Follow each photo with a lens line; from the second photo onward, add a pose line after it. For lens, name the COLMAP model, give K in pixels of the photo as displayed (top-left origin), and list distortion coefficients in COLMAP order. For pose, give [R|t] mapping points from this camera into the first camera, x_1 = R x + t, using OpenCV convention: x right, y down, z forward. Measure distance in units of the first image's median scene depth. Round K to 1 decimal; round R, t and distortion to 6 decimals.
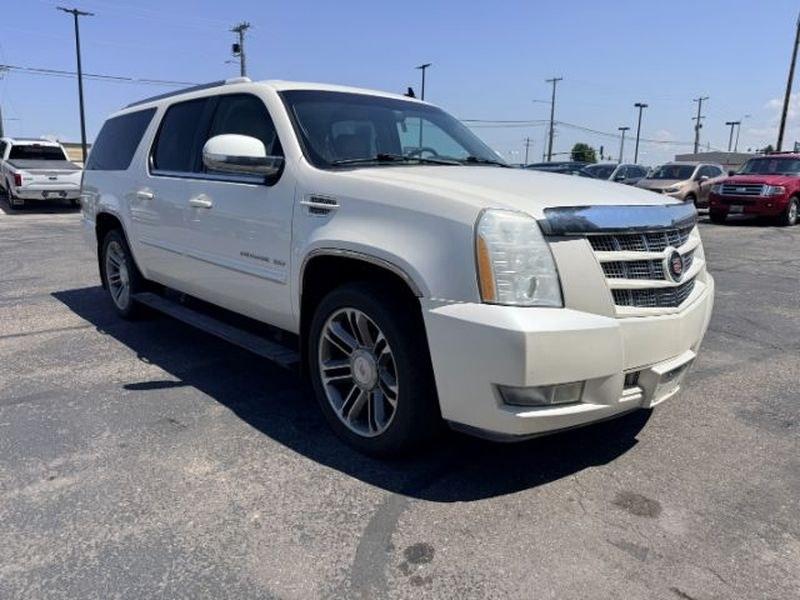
lens RADIAL K [[572.7, 0, 395.3], [0, 572.7, 297.3], [0, 0, 1]] dist [0.022788, -0.032762]
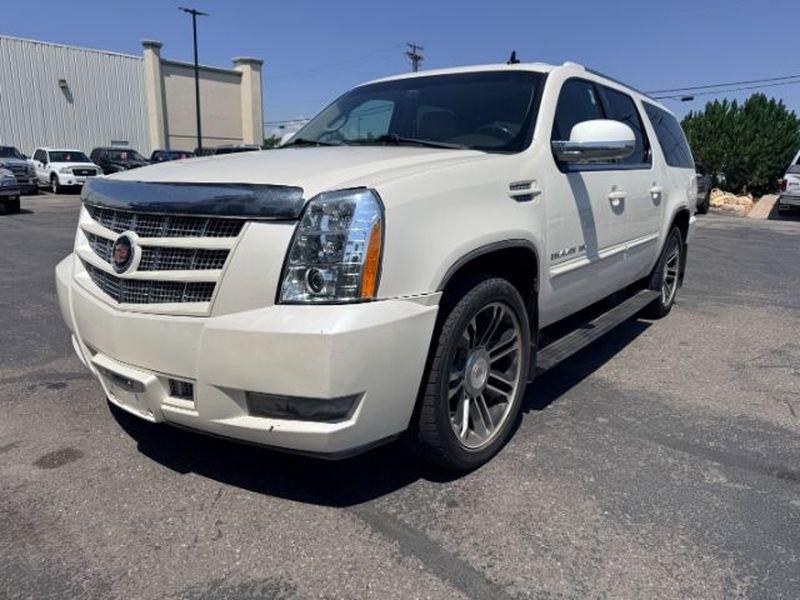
lens RADIAL K [[572.7, 0, 402.0], [0, 572.7, 302.3], [0, 0, 1]] dist [0.022788, -0.032762]
pose [[0.186404, 0.216743, -0.958267, 1.279349], [-0.224402, 0.958972, 0.173252, -0.207139], [0.956503, 0.182742, 0.227394, 1.124066]]
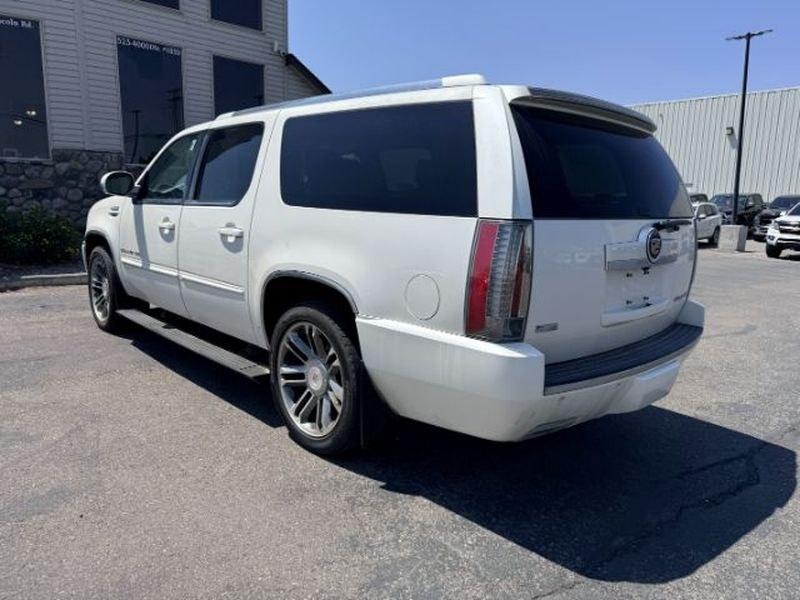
lens RADIAL K [[572.7, 0, 397.6], [0, 572.7, 299.5], [0, 0, 1]] dist [0.022788, -0.032762]
pose [[-0.999159, -0.035940, -0.019719, -0.492402], [-0.040756, 0.922721, 0.383307, -0.744799], [0.004419, 0.383788, -0.923411, 3.303831]]
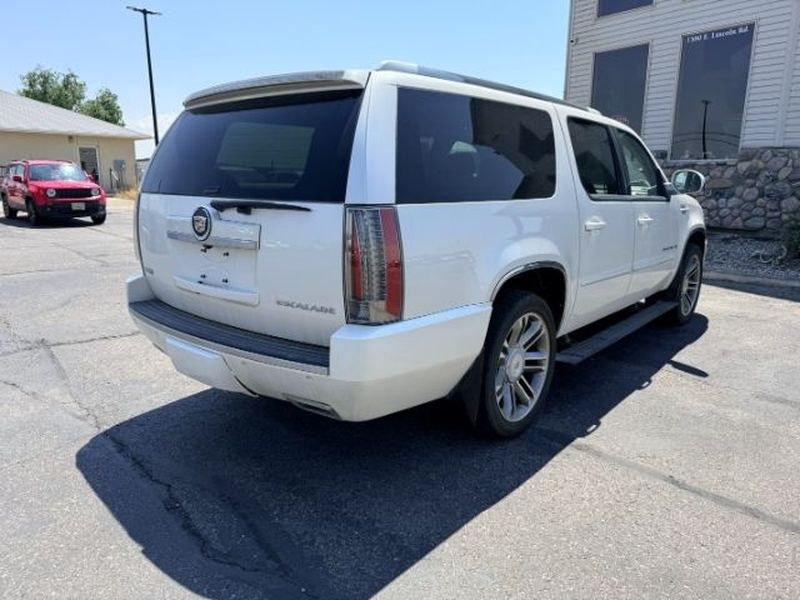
lens RADIAL K [[572.7, 0, 391.7], [0, 572.7, 300.1], [0, 0, 1]] dist [0.022788, -0.032762]
pose [[-0.123128, -0.216112, 0.968574, -1.938931], [0.196504, 0.951366, 0.237252, -0.519164], [-0.972741, 0.219541, -0.074673, 2.171035]]
